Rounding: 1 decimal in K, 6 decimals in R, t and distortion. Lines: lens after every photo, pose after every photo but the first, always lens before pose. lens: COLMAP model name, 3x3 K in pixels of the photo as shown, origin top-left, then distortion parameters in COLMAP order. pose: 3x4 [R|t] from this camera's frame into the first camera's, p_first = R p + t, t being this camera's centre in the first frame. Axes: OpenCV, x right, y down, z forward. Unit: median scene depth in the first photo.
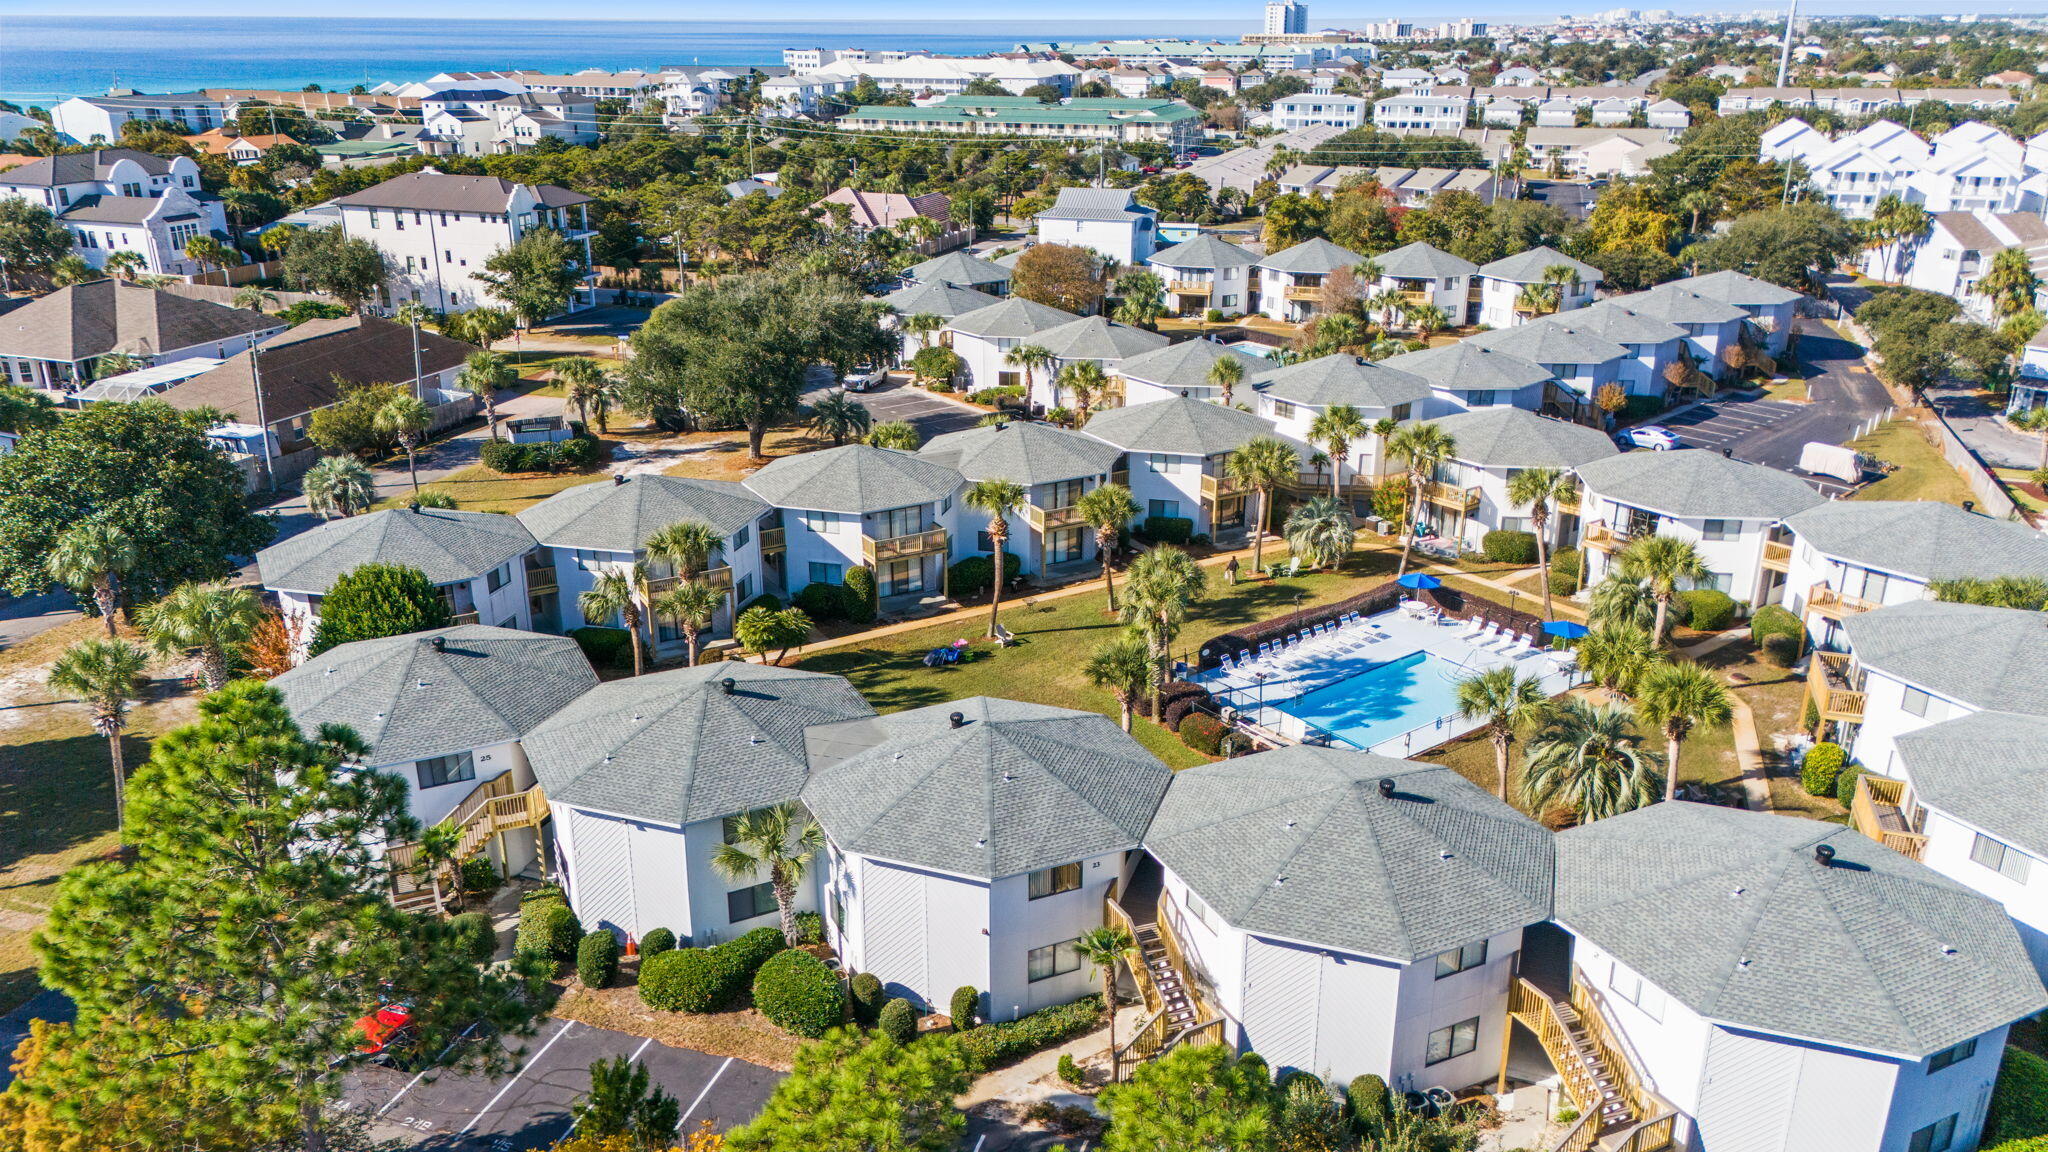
lens RADIAL K [[1475.5, 0, 1027.2], [0, 1475.5, 582.6], [0, 0, 1]] dist [0.066875, -0.061757]
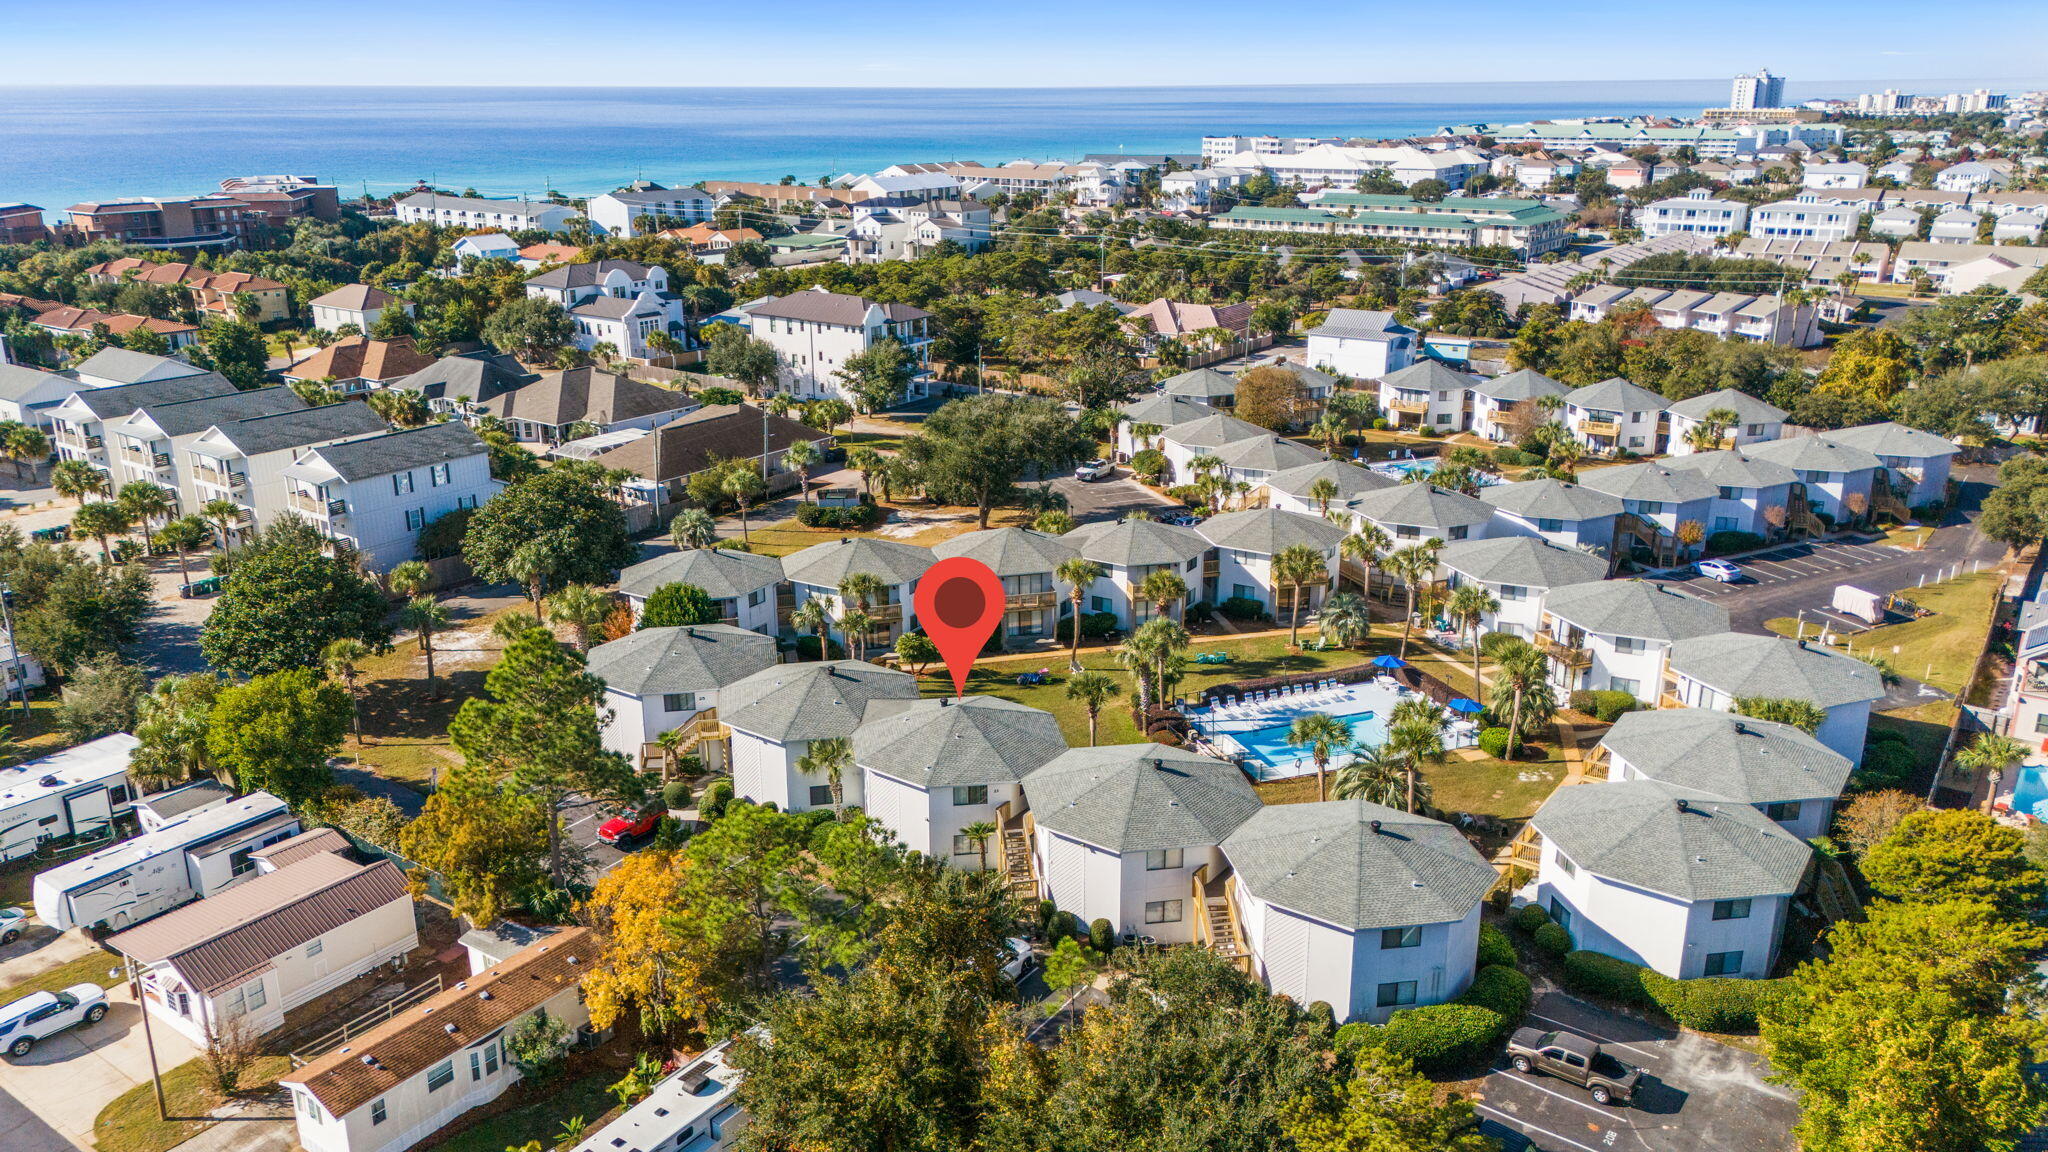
lens RADIAL K [[1475.5, 0, 1032.4], [0, 1475.5, 588.6], [0, 0, 1]] dist [0.066875, -0.061757]
pose [[0.959556, 0.086441, -0.267919, 0.187495], [-0.096132, 0.995097, -0.023238, -0.002783], [0.264597, 0.048054, 0.963161, -0.232116]]
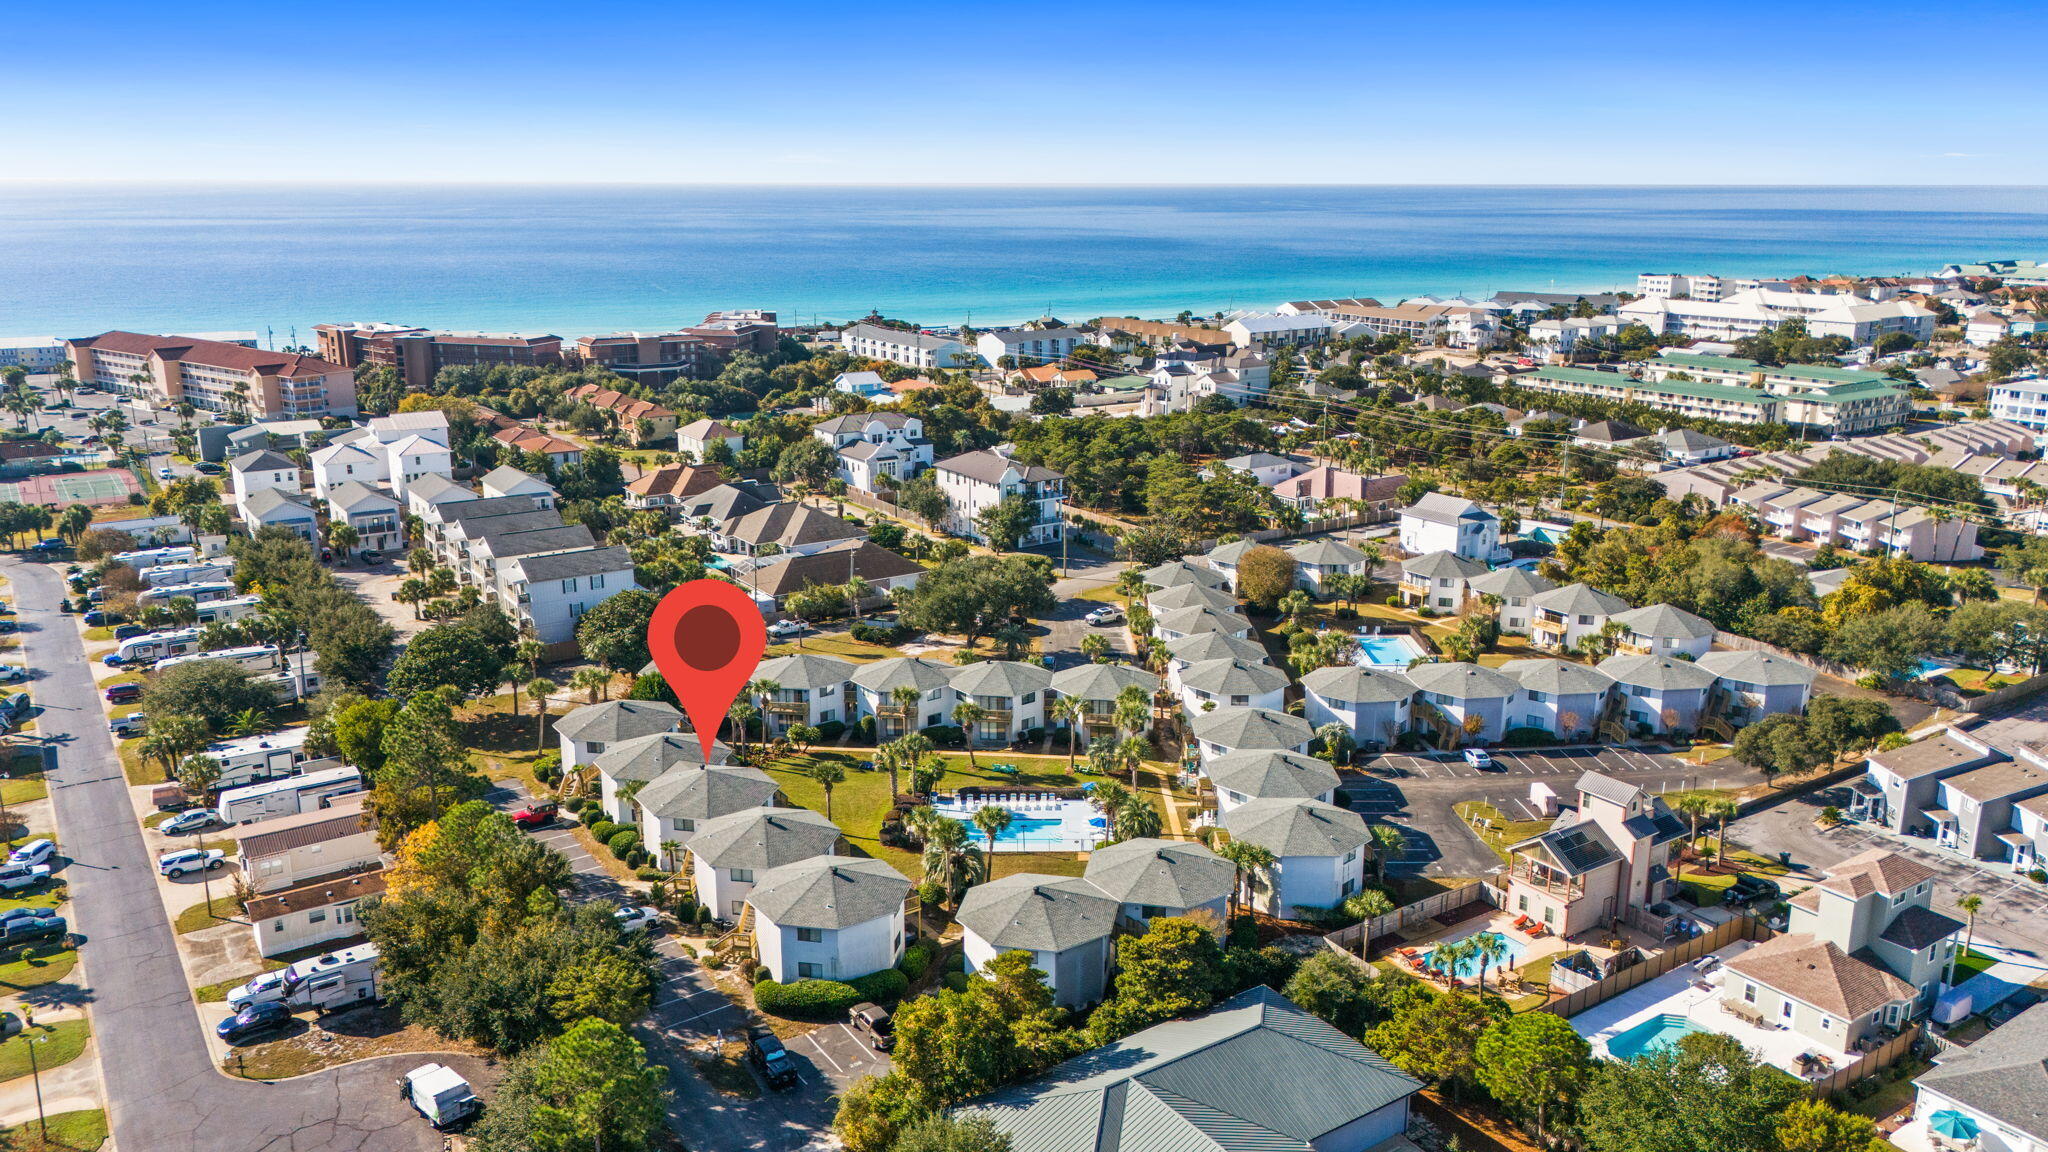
lens RADIAL K [[1475.5, 0, 1039.1], [0, 1475.5, 577.2], [0, 0, 1]] dist [0.066875, -0.061757]
pose [[0.807324, 0.150972, -0.570470, 0.743364], [-0.211853, 0.976424, -0.041406, -0.101104], [0.550770, 0.154284, 0.820274, -0.359768]]
